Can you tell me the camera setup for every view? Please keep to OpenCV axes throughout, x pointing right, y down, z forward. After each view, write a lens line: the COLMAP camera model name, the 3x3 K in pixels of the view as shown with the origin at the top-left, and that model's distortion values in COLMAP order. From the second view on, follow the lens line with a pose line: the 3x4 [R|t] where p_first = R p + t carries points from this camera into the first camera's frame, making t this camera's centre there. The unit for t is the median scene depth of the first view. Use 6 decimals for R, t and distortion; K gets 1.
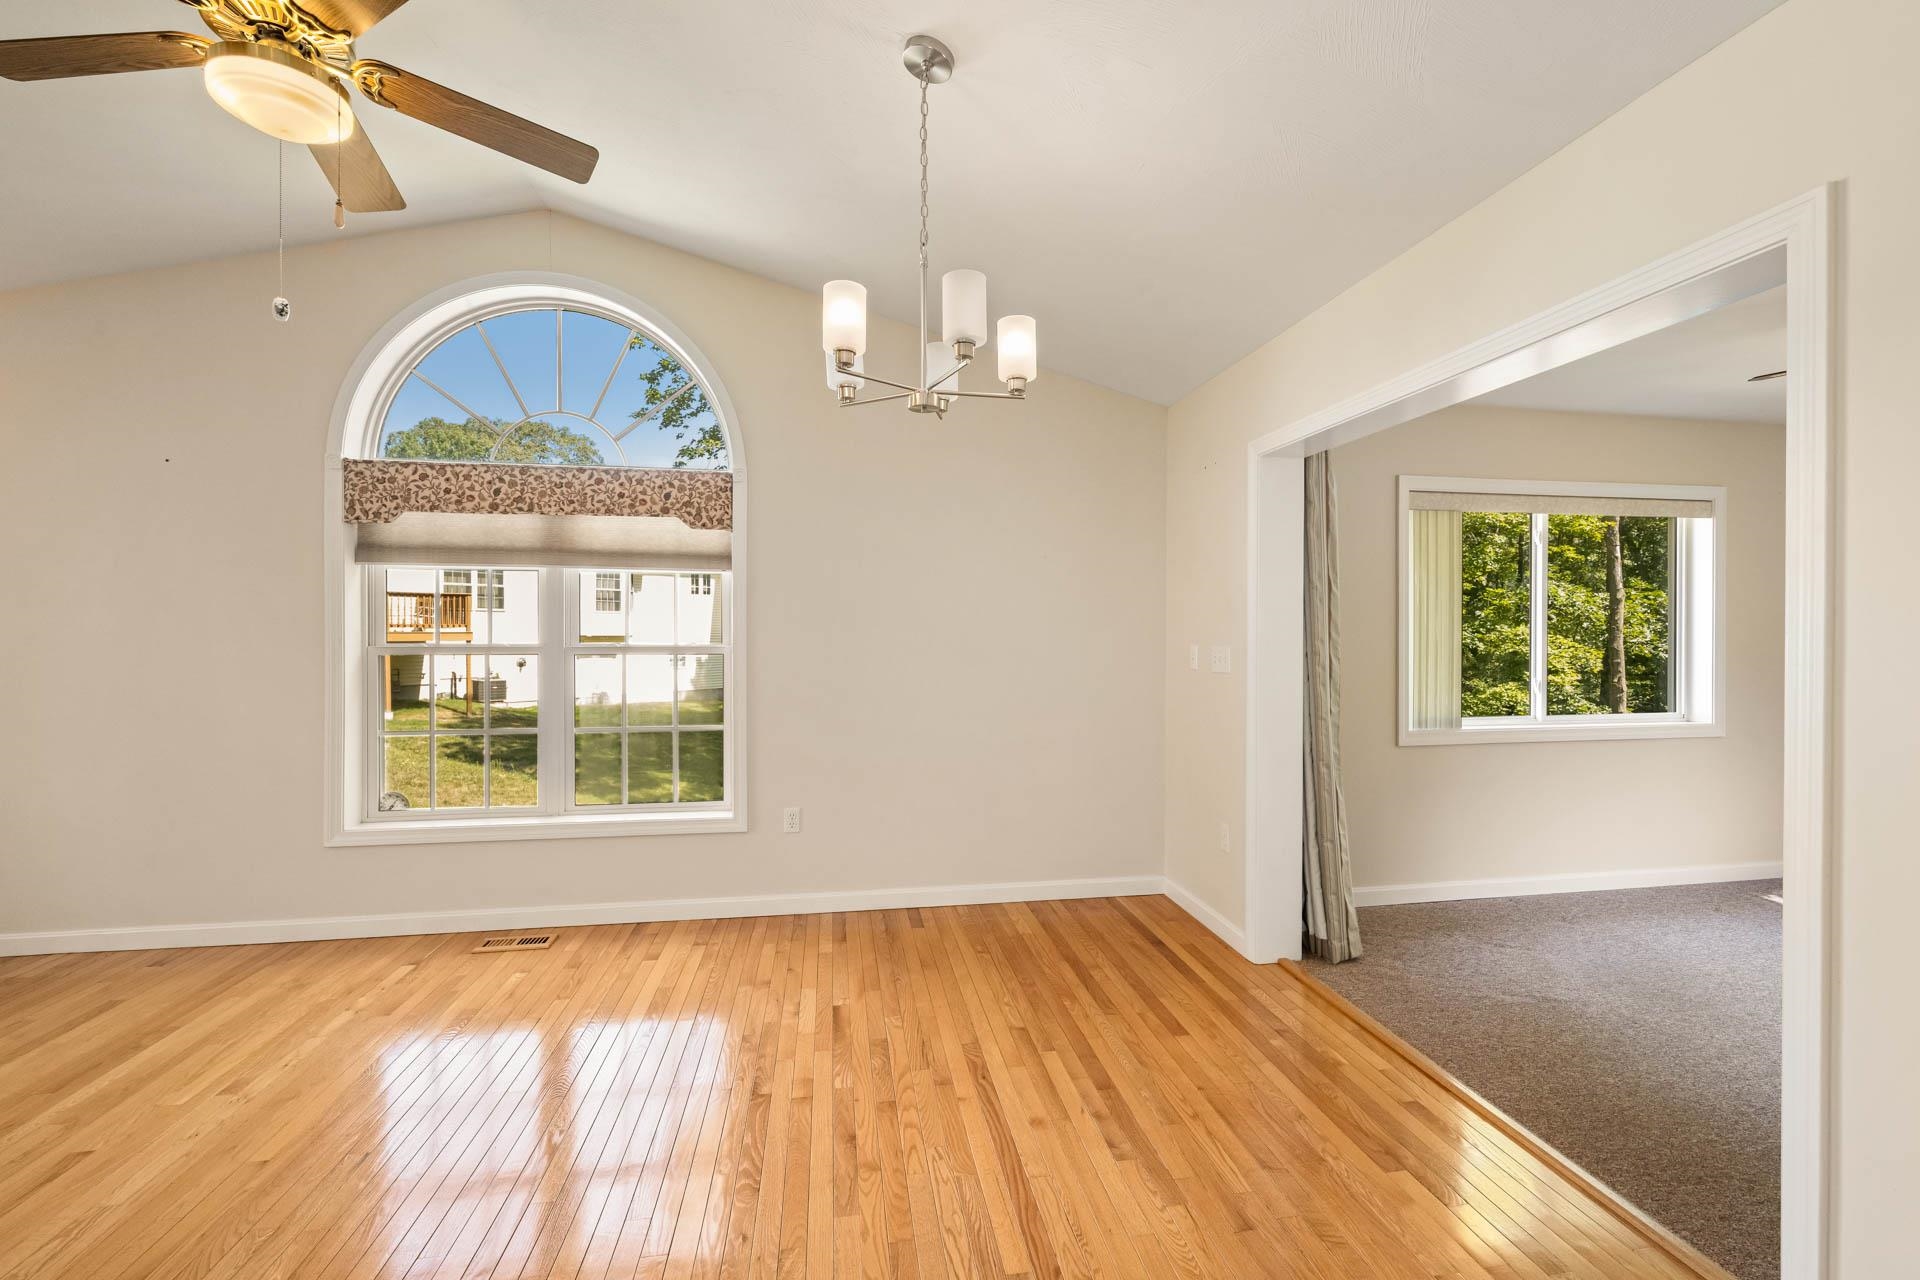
lens RADIAL K [[822.2, 0, 966.1], [0, 822.2, 629.3], [0, 0, 1]] dist [-0.002004, 0.000063]
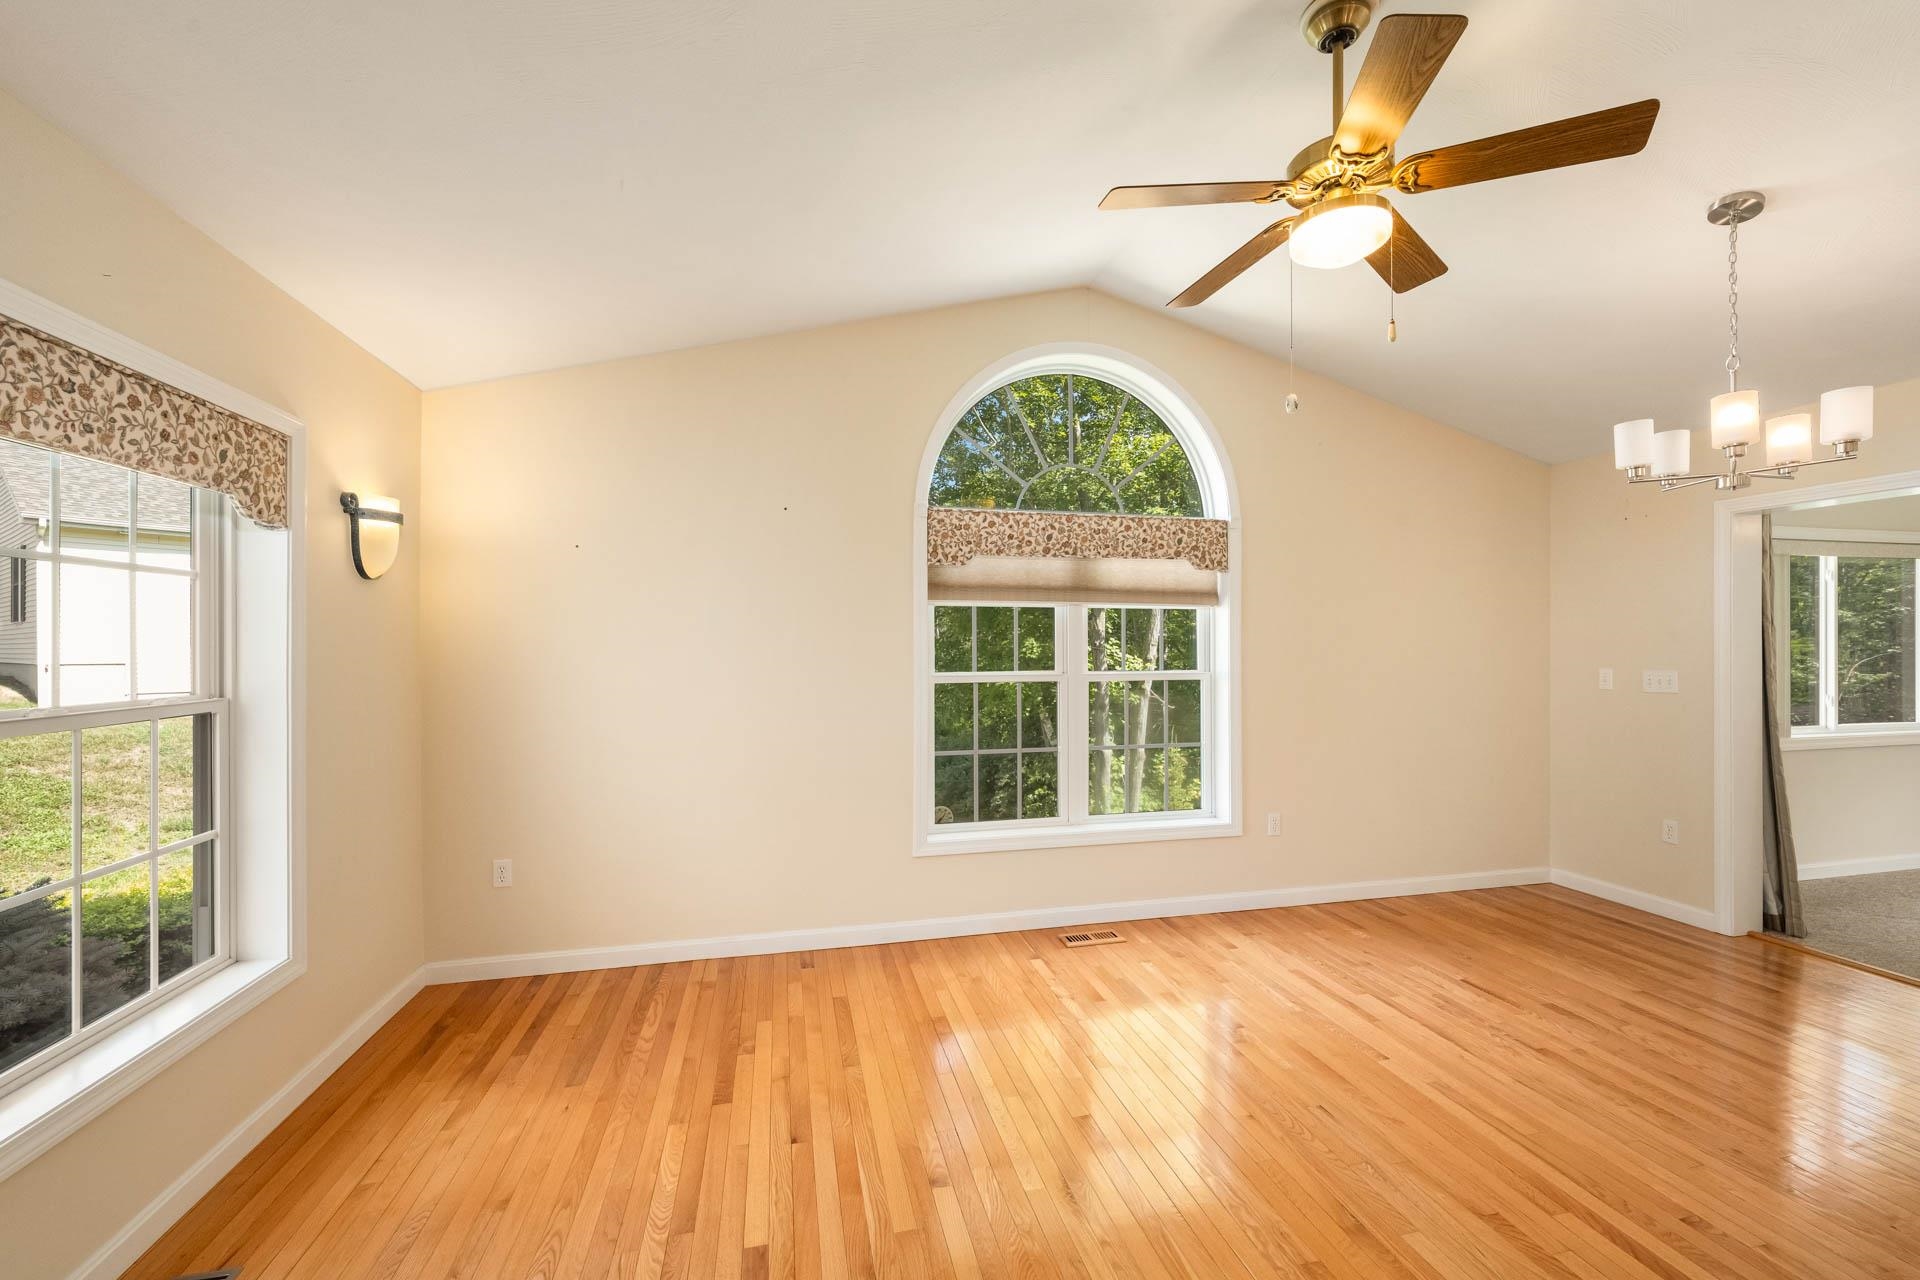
lens RADIAL K [[783.9, 0, 965.5], [0, 783.9, 643.8], [0, 0, 1]] dist [-0.001223, -0.000123]
pose [[0.997783, -0.004104, 0.066419, -0.756826], [0.004046, 0.999991, 0.001010, -0.023607], [-0.066422, -0.000739, 0.997791, -0.061172]]
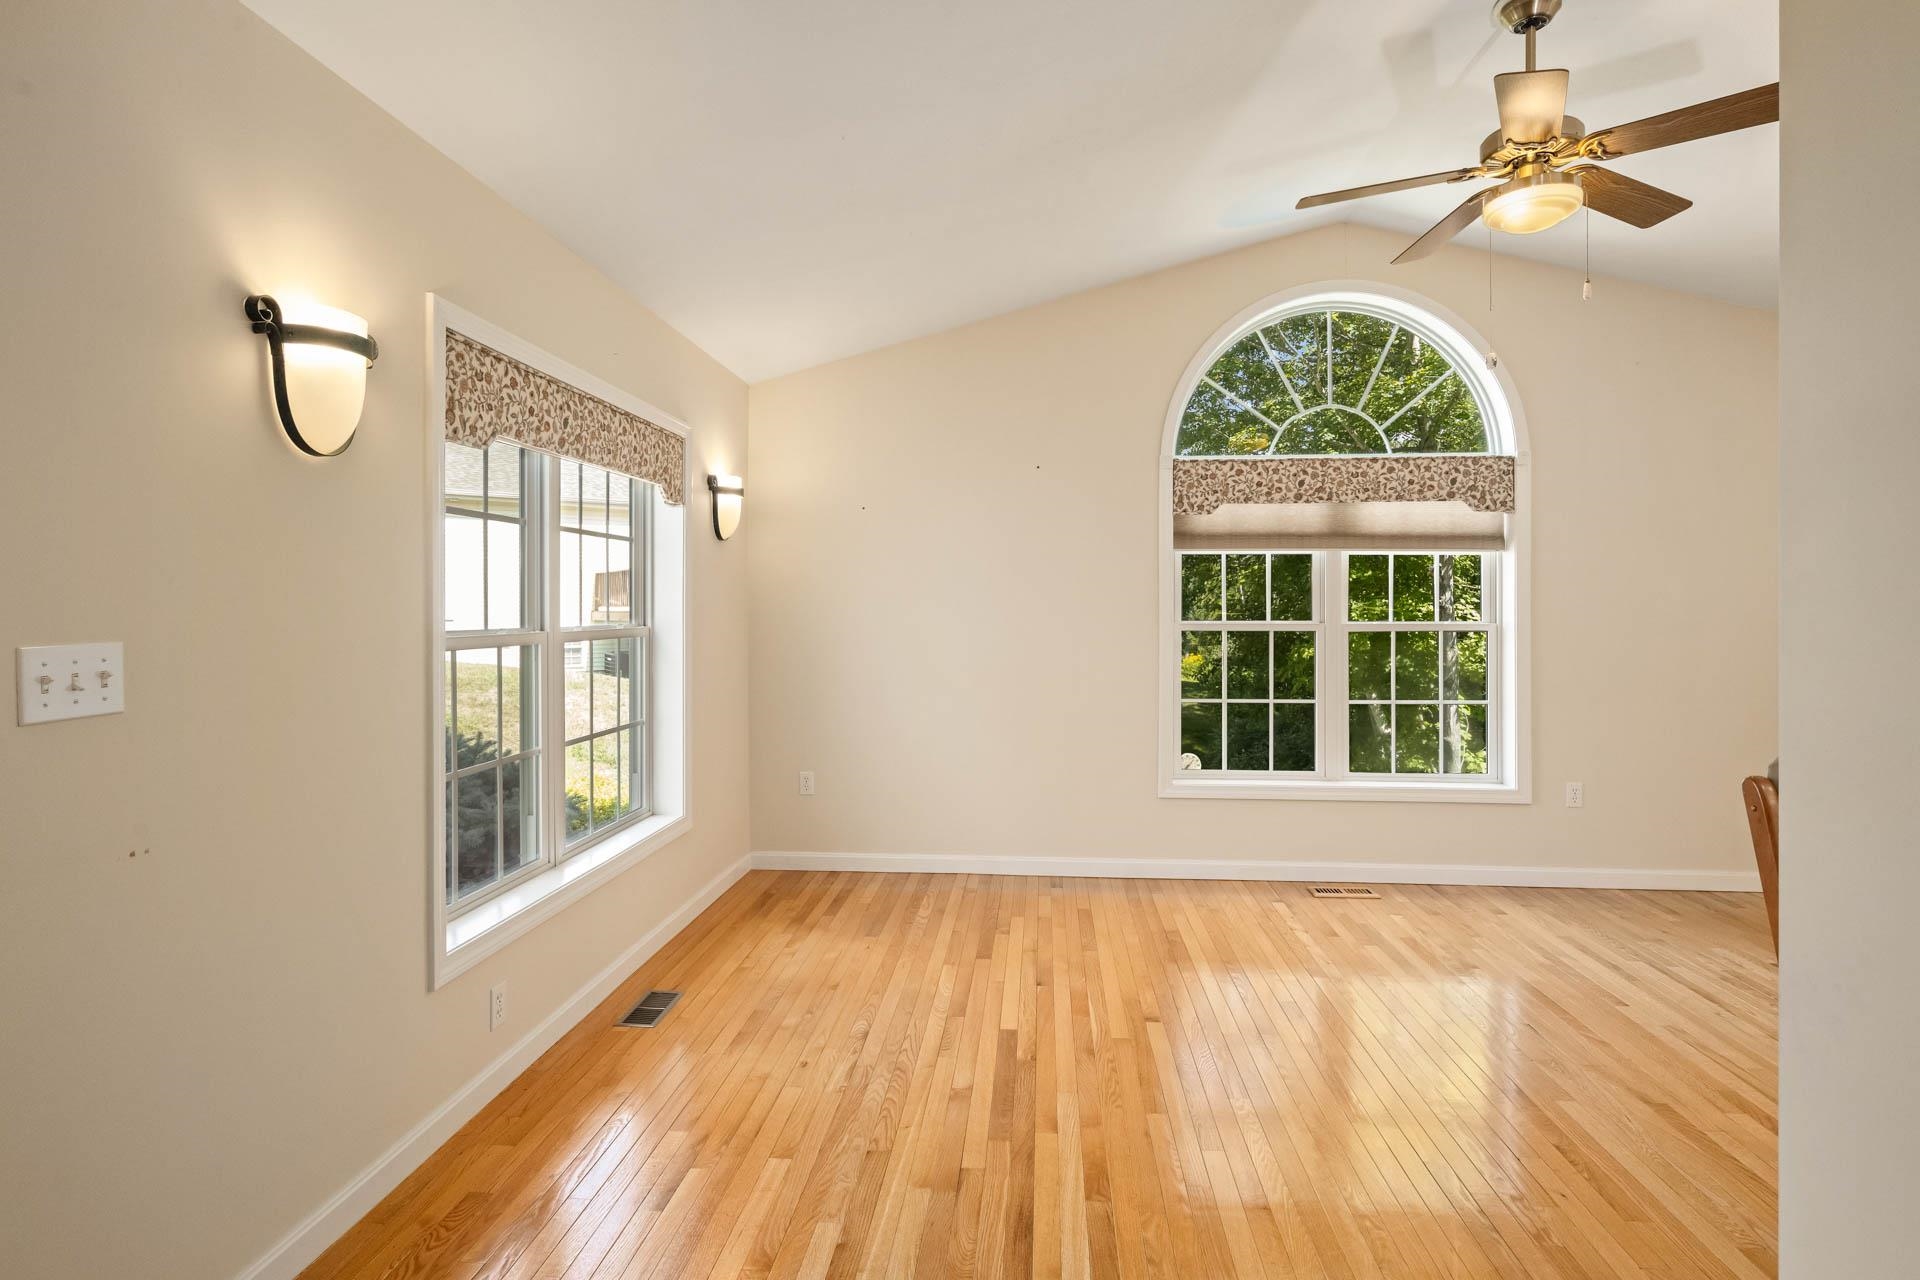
lens RADIAL K [[989.2, 0, 955.9], [0, 989.2, 605.5], [0, 0, 1]] dist [-0.004447, -0.001254]
pose [[0.967639, -0.002664, -0.252323, -0.684942], [0.002520, 0.999996, -0.000894, -0.003491], [0.252325, 0.000229, 0.967643, -0.398571]]
